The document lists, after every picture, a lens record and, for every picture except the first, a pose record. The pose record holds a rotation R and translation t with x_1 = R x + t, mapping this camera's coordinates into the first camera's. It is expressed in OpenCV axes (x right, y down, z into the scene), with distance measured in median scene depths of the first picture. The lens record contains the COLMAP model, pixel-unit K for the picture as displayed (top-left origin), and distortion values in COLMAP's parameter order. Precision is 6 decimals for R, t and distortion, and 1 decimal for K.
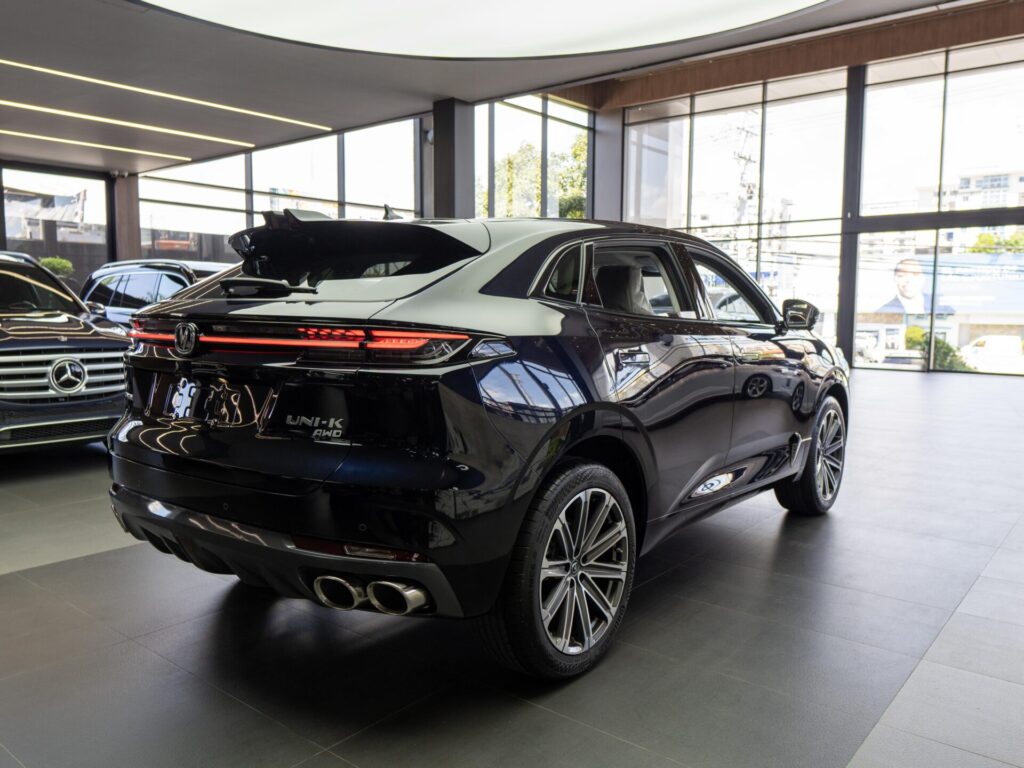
lens RADIAL K [[775.6, 0, 512.0], [0, 775.6, 384.0], [0, 0, 1]] dist [-0.004243, -0.000925]
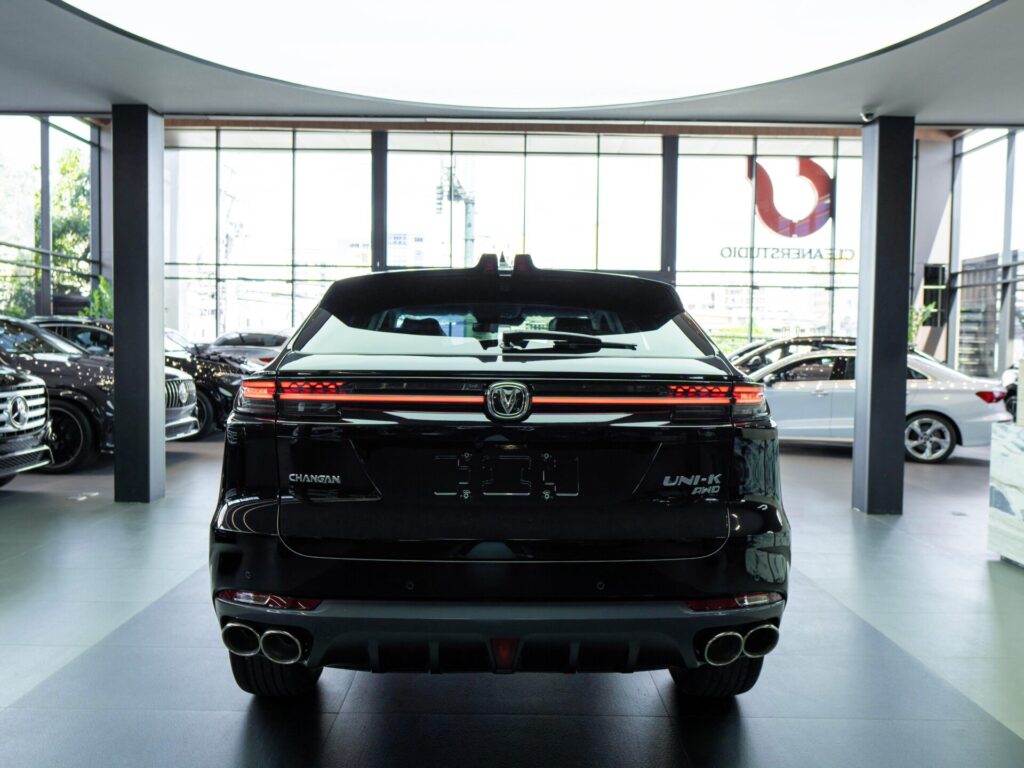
lens RADIAL K [[766.1, 0, 512.0], [0, 766.1, 384.0], [0, 0, 1]] dist [0.014203, 0.004770]
pose [[0.786964, -0.023497, 0.616551, -0.174219], [0.052862, 0.998168, -0.029433, -0.009582], [-0.614730, 0.055755, 0.786765, 0.061633]]
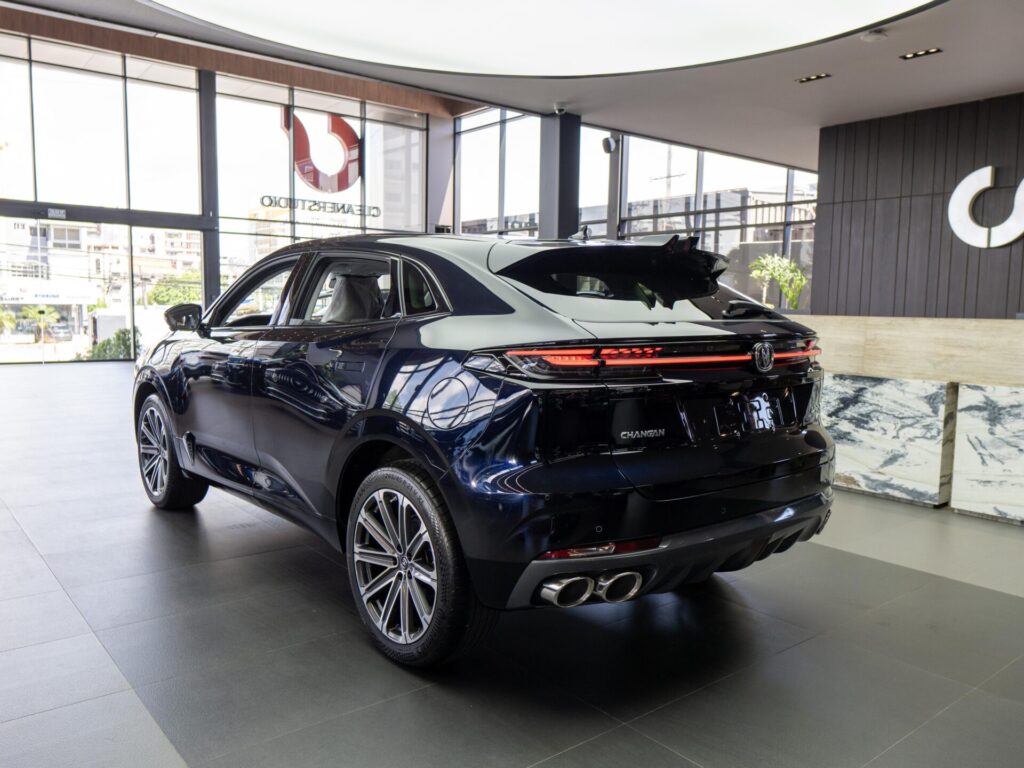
lens RADIAL K [[797.6, 0, 505.6], [0, 797.6, 381.4], [0, 0, 1]] dist [-0.002115, -0.000727]
pose [[0.202634, -0.102823, 0.973841, -0.939640], [0.093503, 0.991960, 0.085280, -0.126889], [-0.974780, 0.073776, 0.210619, 0.825272]]
